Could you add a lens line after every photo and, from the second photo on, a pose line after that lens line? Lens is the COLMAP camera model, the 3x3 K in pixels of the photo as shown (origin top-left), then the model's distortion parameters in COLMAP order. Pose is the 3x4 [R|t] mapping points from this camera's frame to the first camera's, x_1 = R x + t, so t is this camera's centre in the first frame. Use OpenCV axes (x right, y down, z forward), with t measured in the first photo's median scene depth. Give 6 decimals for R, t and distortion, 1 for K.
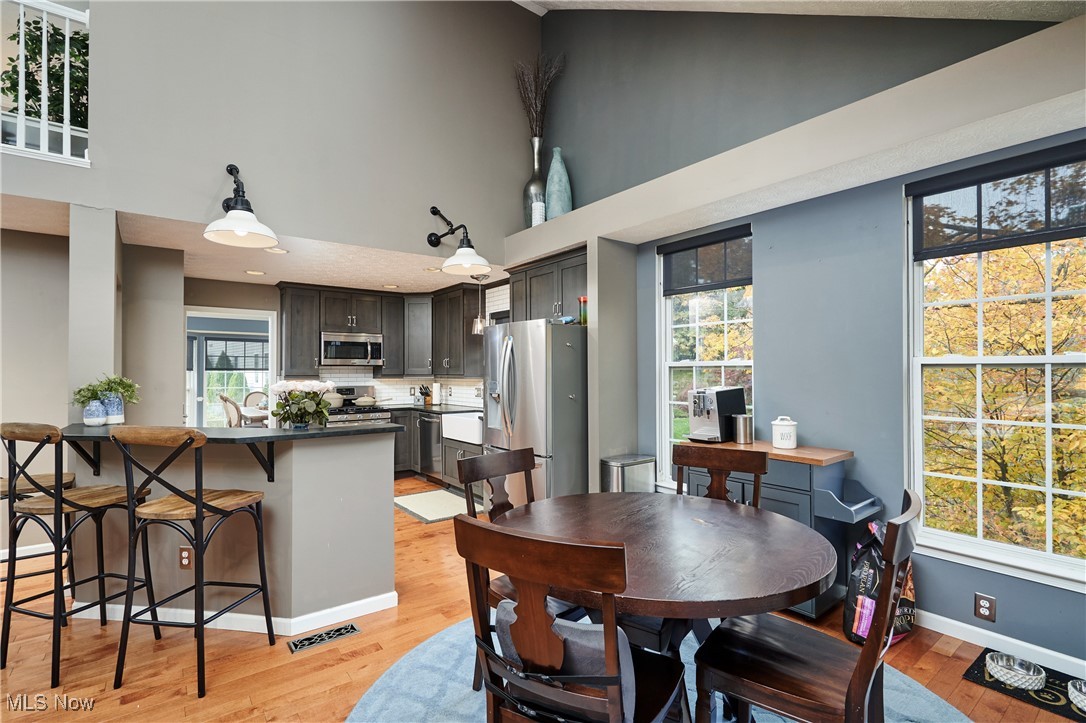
lens RADIAL K [[504.7, 0, 544.8], [0, 504.7, 363.9], [0, 0, 1]] dist [0.001895, 0.000079]
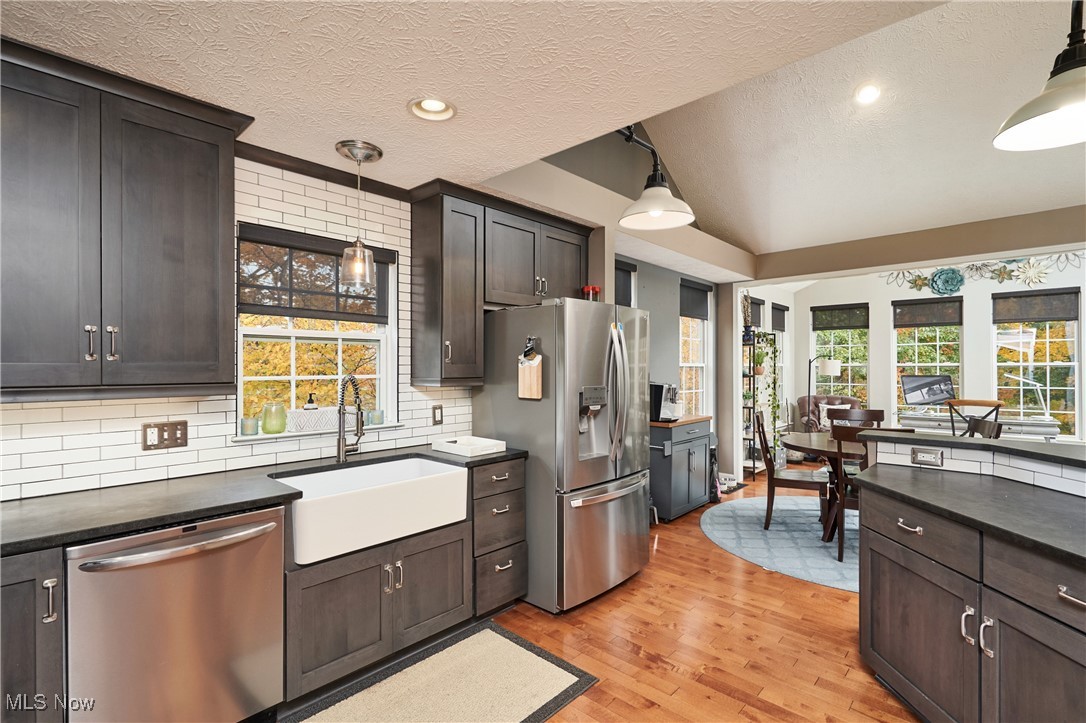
lens RADIAL K [[504.7, 0, 547.6], [0, 504.7, 364.4], [0, 0, 1]] dist [0.001895, 0.000079]
pose [[-0.167380, 0.013956, 0.985794, -0.509624], [-0.008382, 0.999844, -0.015578, 0.012138], [-0.985857, -0.010870, -0.167237, 0.805971]]
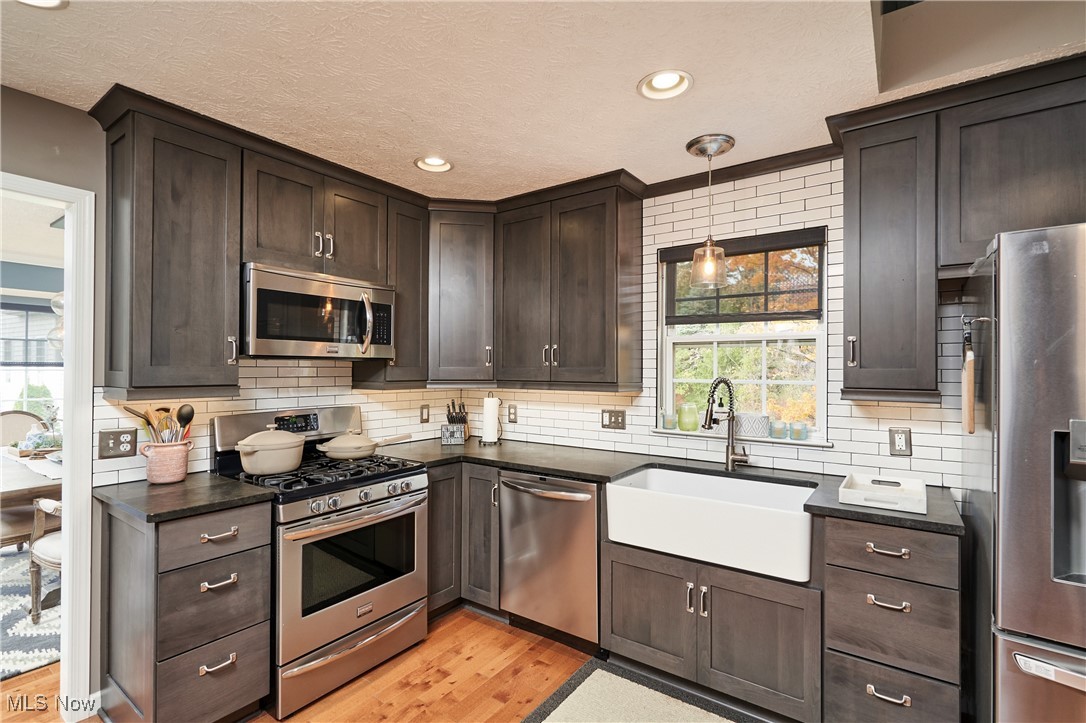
lens RADIAL K [[504.7, 0, 546.1], [0, 504.7, 366.4], [0, 0, 1]] dist [0.001895, 0.000079]
pose [[0.954921, 0.008488, 0.296738, -0.332459], [-0.012183, 0.999870, 0.010605, 0.003057], [-0.296610, -0.013742, 0.954900, 0.571696]]
